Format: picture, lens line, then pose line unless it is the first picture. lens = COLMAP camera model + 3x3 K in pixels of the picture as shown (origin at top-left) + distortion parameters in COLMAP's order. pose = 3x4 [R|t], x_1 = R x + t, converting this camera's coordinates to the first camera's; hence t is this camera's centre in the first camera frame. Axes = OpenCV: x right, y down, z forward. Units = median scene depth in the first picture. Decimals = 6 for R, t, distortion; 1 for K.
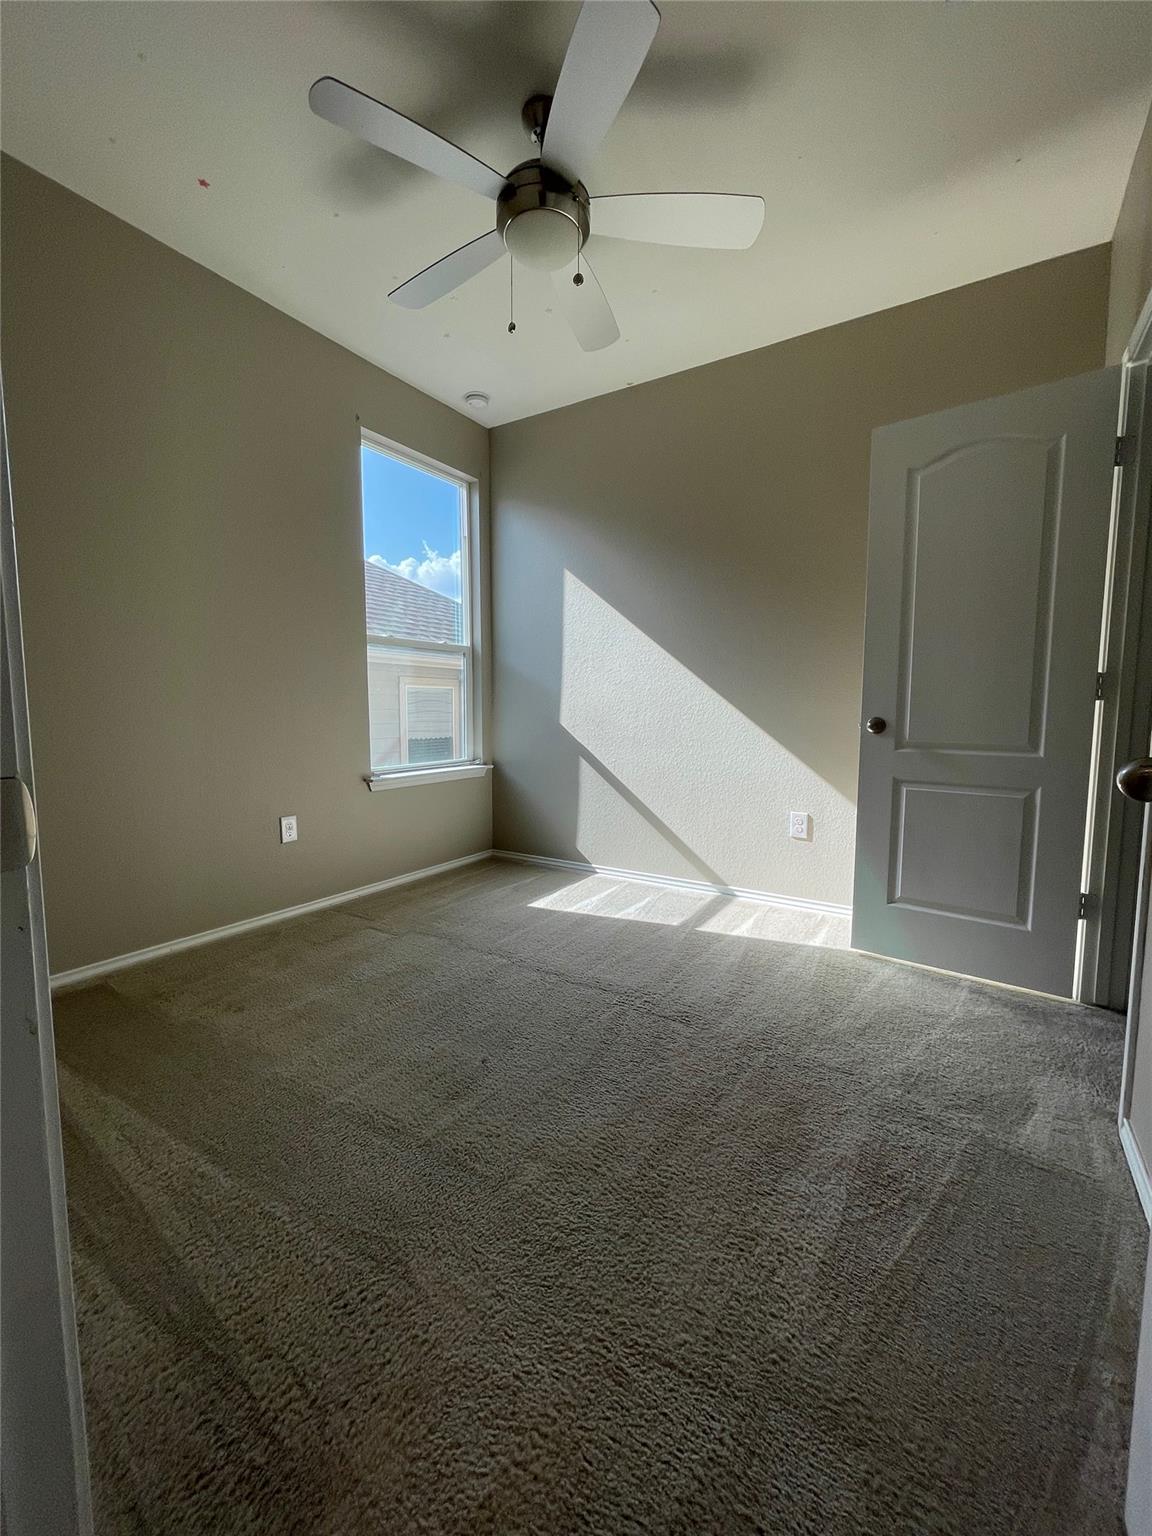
lens RADIAL K [[627.9, 0, 580.5], [0, 627.9, 765.6], [0, 0, 1]] dist [-0.000444, 0.004484]
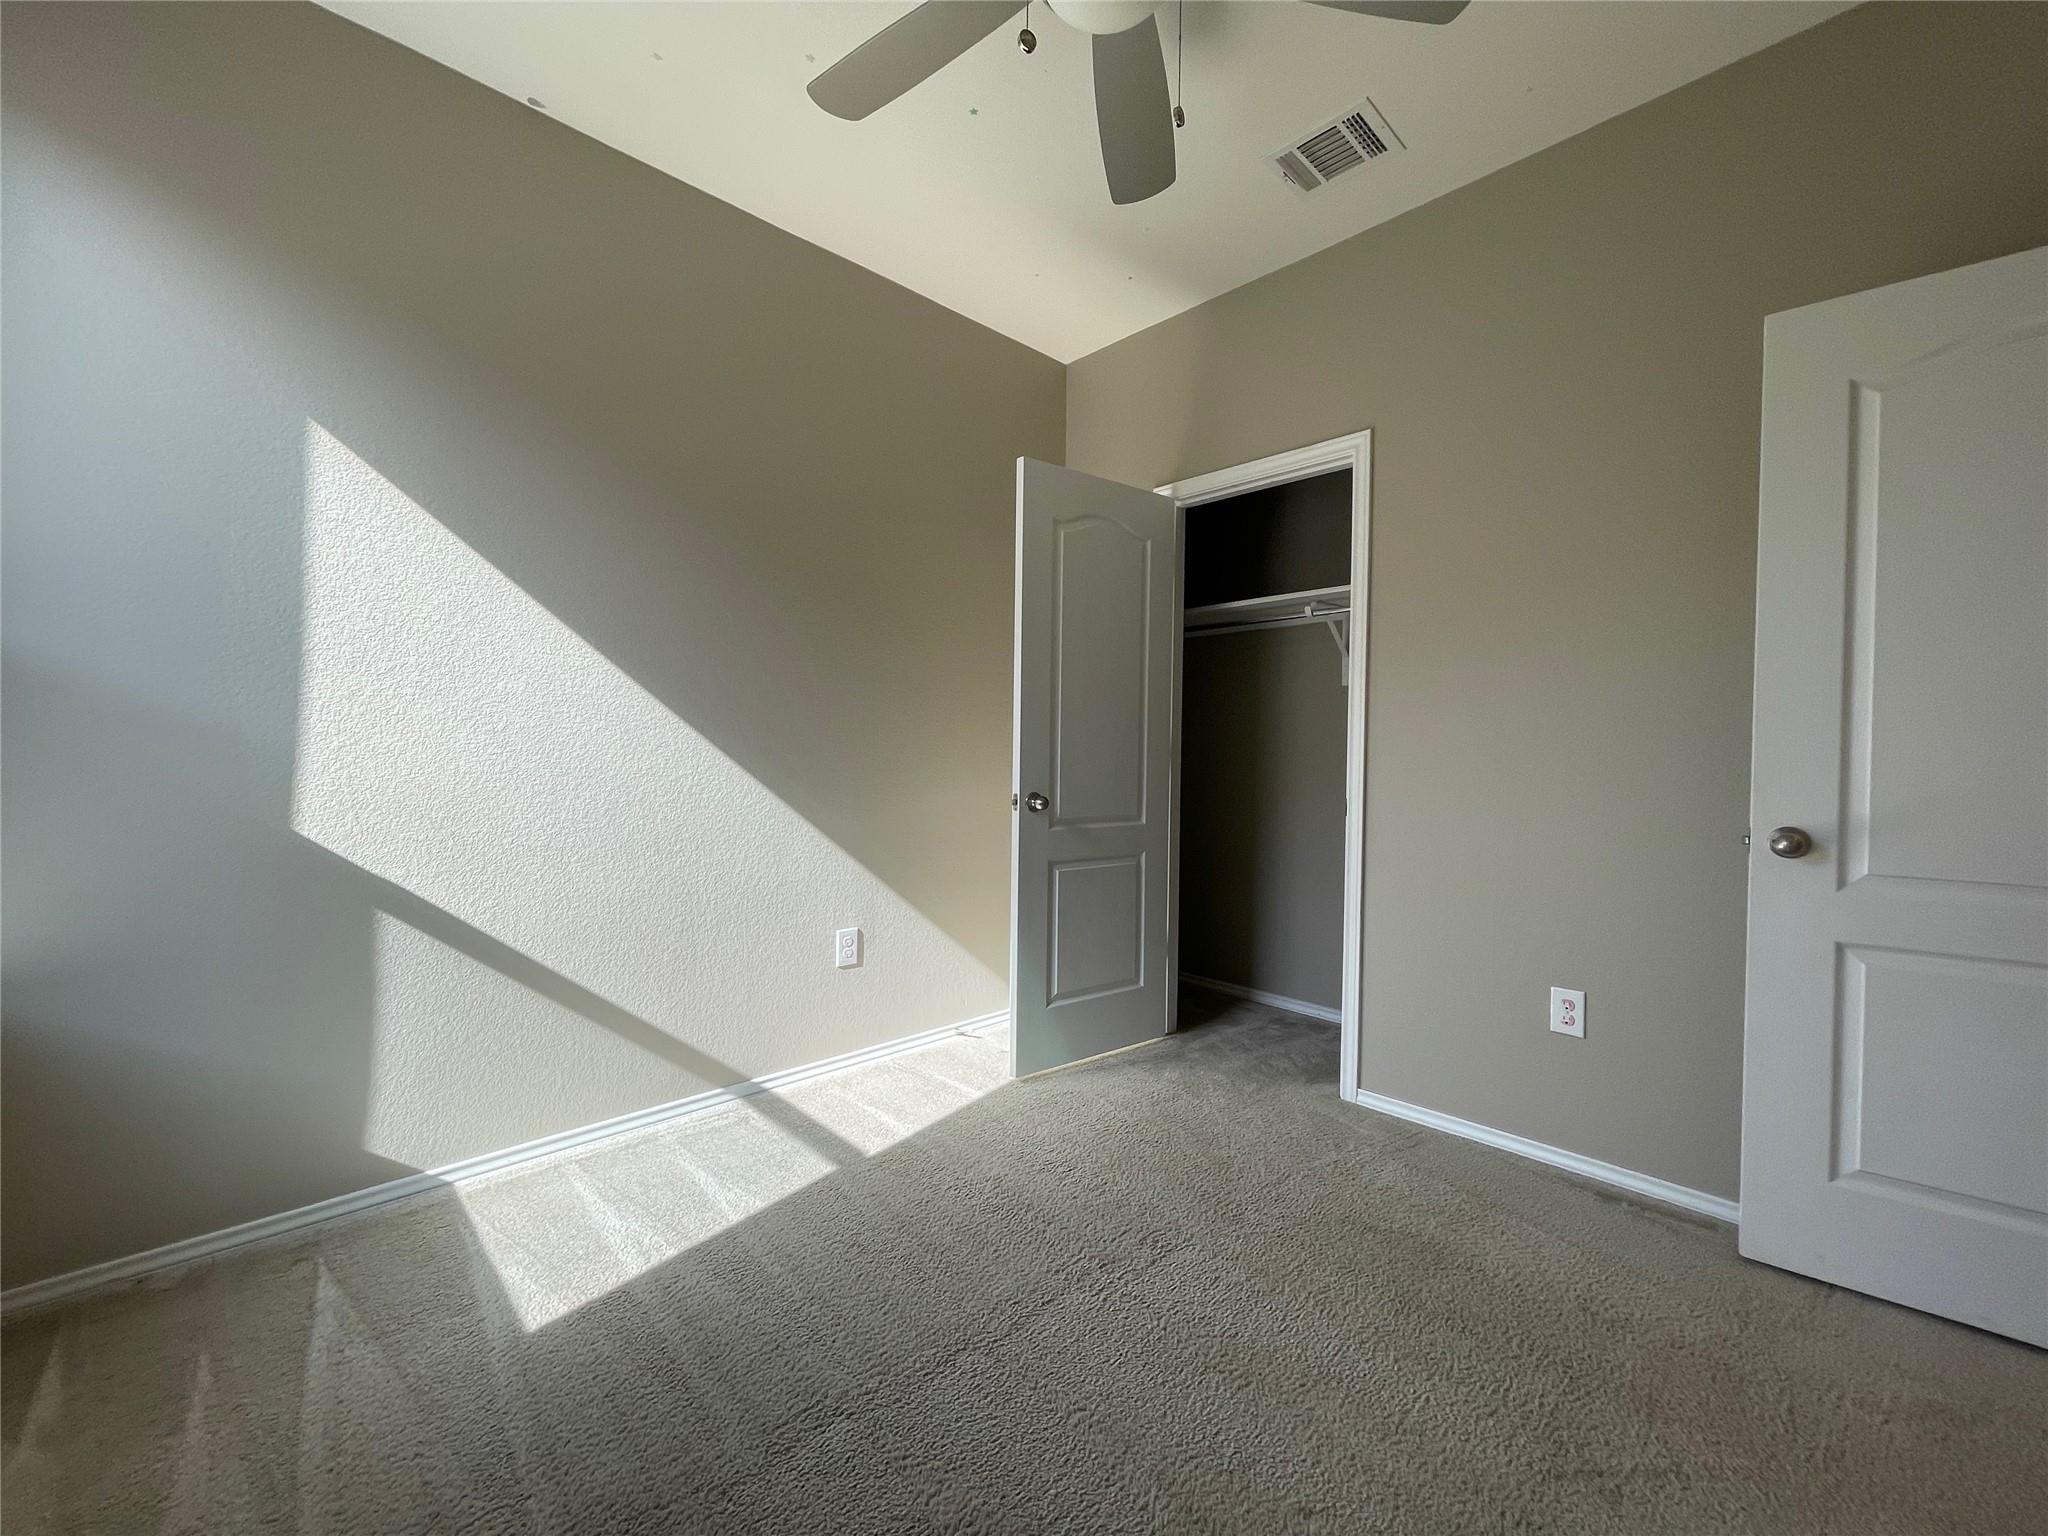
lens RADIAL K [[837.2, 0, 1020.4], [0, 837.2, 766.9], [0, 0, 1]] dist [-0.000444, 0.004484]
pose [[0.242487, -0.021437, 0.969918, -0.505085], [0.077054, 0.997023, 0.002772, -0.092670], [-0.967090, 0.074064, 0.243417, 0.590905]]
